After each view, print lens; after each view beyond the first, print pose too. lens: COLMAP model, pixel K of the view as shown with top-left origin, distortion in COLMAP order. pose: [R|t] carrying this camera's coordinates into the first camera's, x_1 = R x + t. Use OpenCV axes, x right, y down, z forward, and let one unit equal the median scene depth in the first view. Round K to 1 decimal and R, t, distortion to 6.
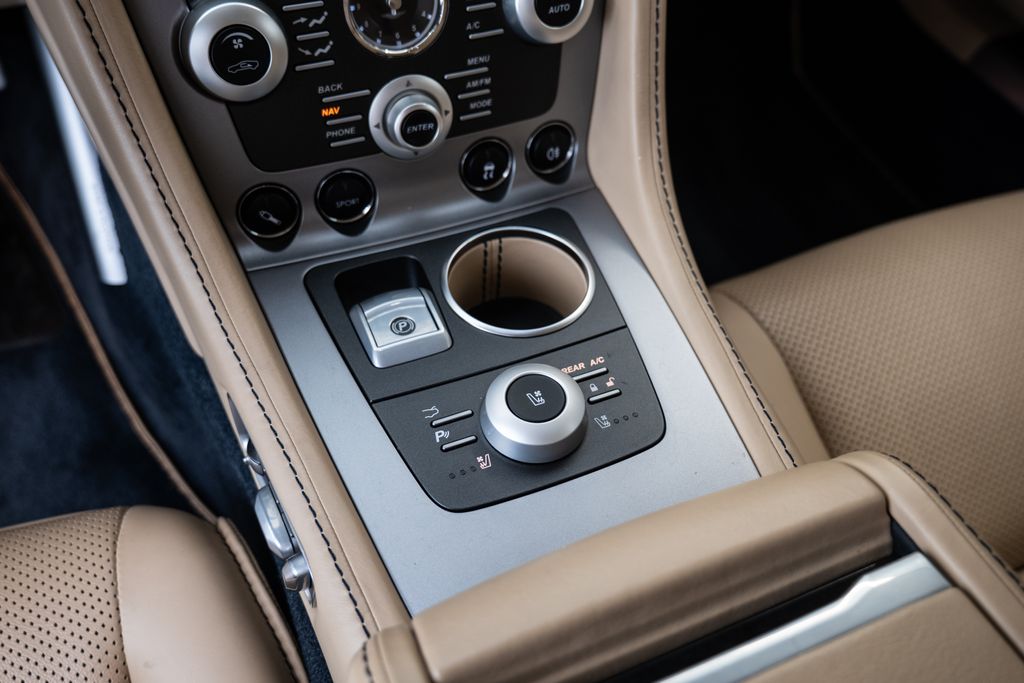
lens RADIAL K [[928.7, 0, 516.8], [0, 928.7, 345.5], [0, 0, 1]] dist [0.020693, -0.006881]
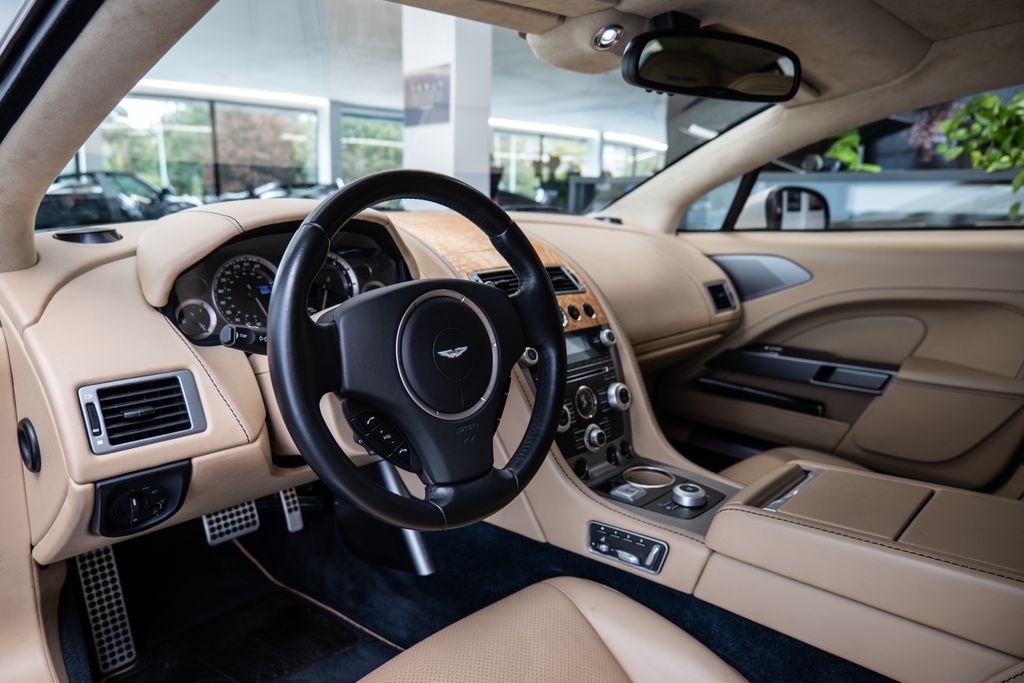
lens RADIAL K [[651.7, 0, 505.4], [0, 651.7, 346.2], [0, 0, 1]] dist [-0.016835, 0.010260]
pose [[0.925558, -0.130330, 0.355466, -1.105330], [0.316590, 0.781330, -0.537861, 0.575771], [-0.207637, 0.610359, 0.764427, -0.749303]]
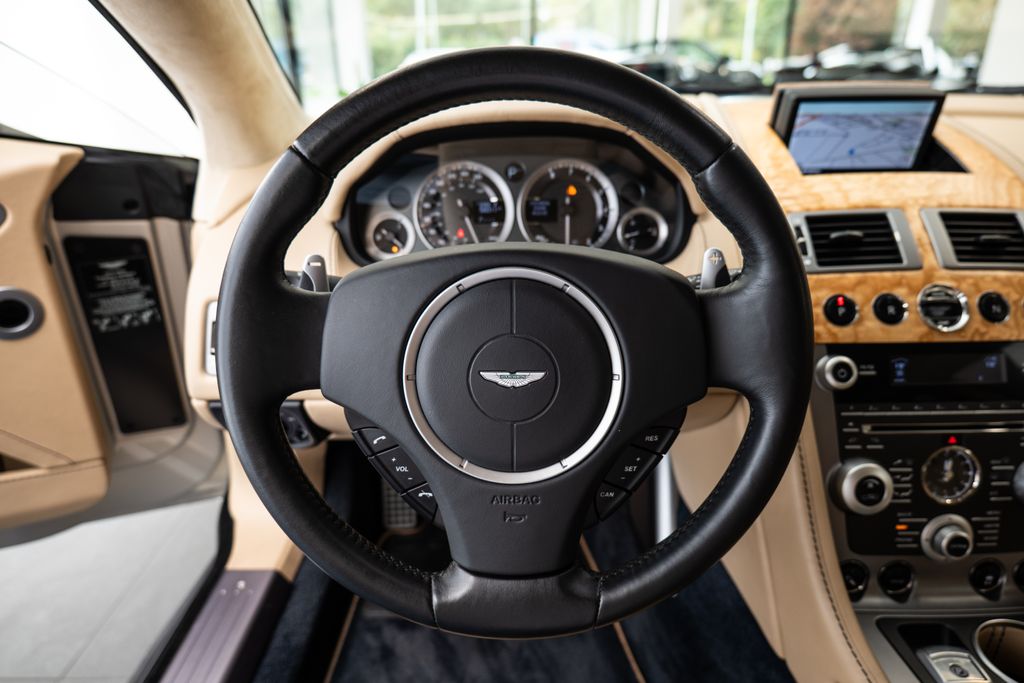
lens RADIAL K [[651.7, 0, 516.3], [0, 651.7, 348.9], [0, 0, 1]] dist [-0.016835, 0.010260]
pose [[0.921446, 0.091014, -0.377696, -0.426827], [-0.250933, 0.881609, -0.399747, 0.118731], [0.296598, 0.463122, 0.835193, -0.377780]]
